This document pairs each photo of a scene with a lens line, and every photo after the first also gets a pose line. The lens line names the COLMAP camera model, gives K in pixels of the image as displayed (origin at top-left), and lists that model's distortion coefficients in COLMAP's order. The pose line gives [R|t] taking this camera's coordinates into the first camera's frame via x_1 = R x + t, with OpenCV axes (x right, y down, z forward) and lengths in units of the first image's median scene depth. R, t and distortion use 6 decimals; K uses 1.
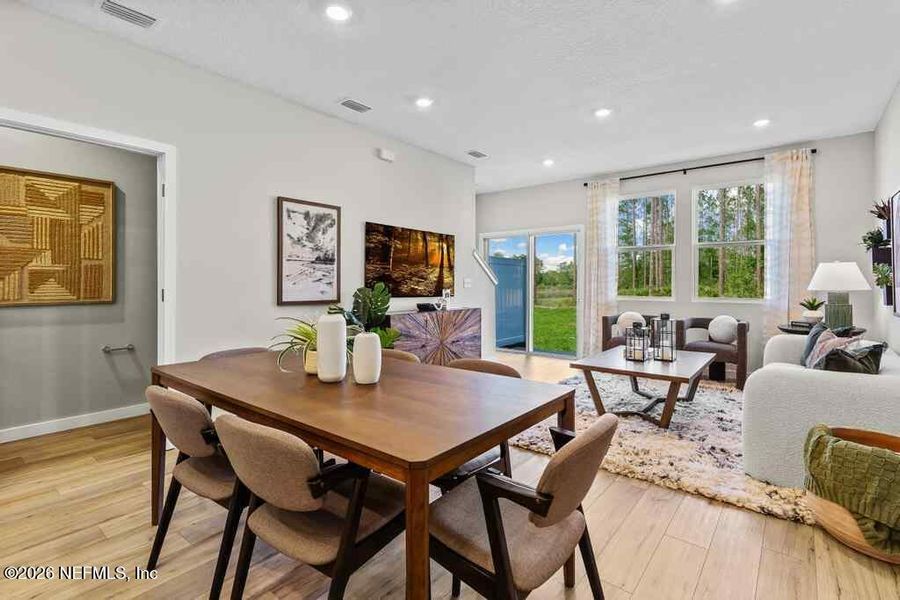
lens RADIAL K [[426.7, 0, 455.6], [0, 426.7, 281.9], [0, 0, 1]] dist [-0.002854, -0.000372]
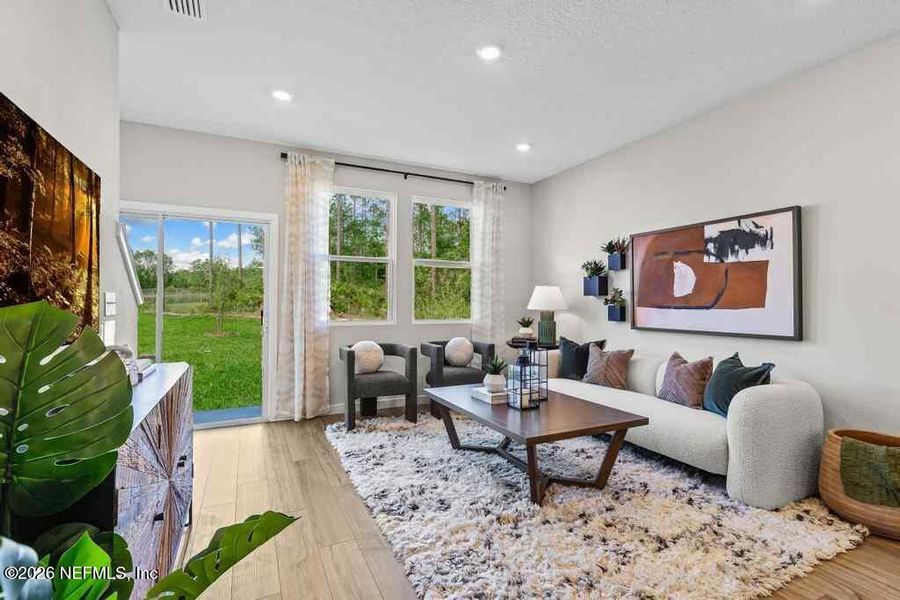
lens RADIAL K [[416.9, 0, 450.0], [0, 416.9, 300.0], [0, 0, 1]] dist [0.000020, 0.000023]
pose [[0.426649, 0.006373, 0.904395, -0.232040], [-0.005063, 0.999976, -0.004658, 0.000105], [-0.904403, -0.002591, 0.426671, 0.646796]]
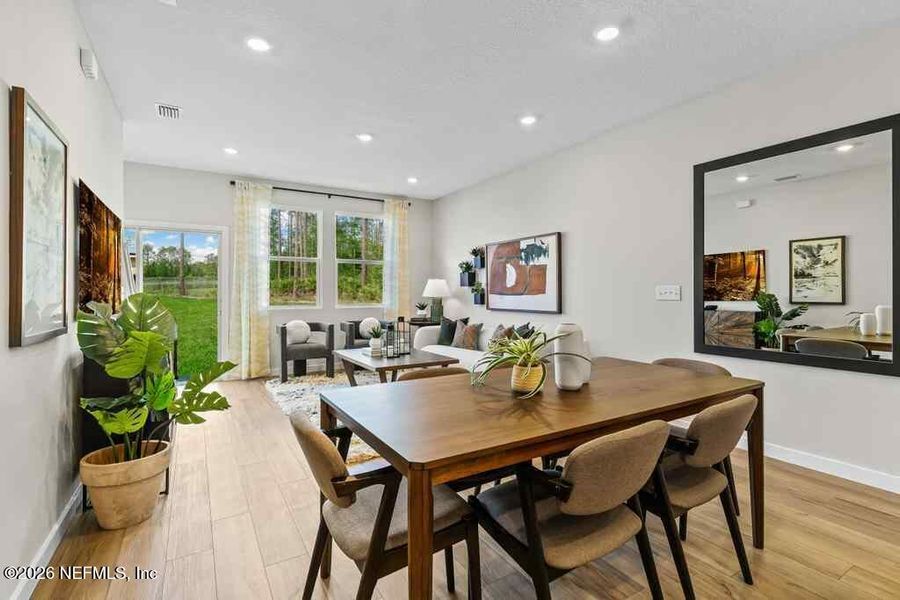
lens RADIAL K [[416.2, 0, 449.4], [0, 416.2, 290.7], [0, 0, 1]] dist [-0.000327, -0.000072]
pose [[0.335395, 0.001429, 0.942076, -0.486866], [0.000871, 0.999998, -0.001827, 0.000288], [-0.942077, 0.001433, 0.335393, 0.371766]]
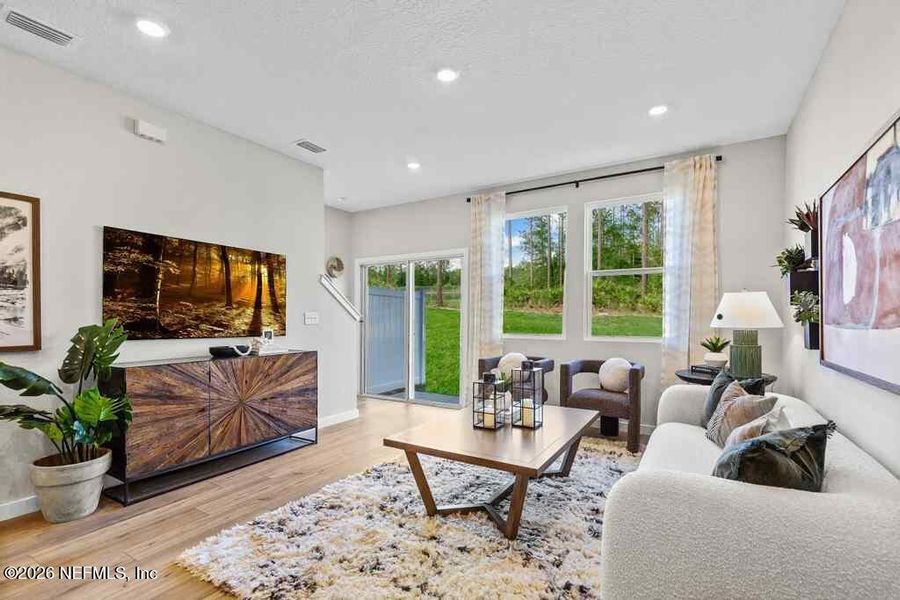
lens RADIAL K [[412.4, 0, 450.8], [0, 412.4, 322.8], [0, 0, 1]] dist [0.001060, 0.000079]
pose [[0.991623, -0.002027, 0.129151, 0.220969], [-0.000005, 0.999876, 0.015733, -0.000668], [-0.129166, -0.015602, 0.991500, 0.267273]]
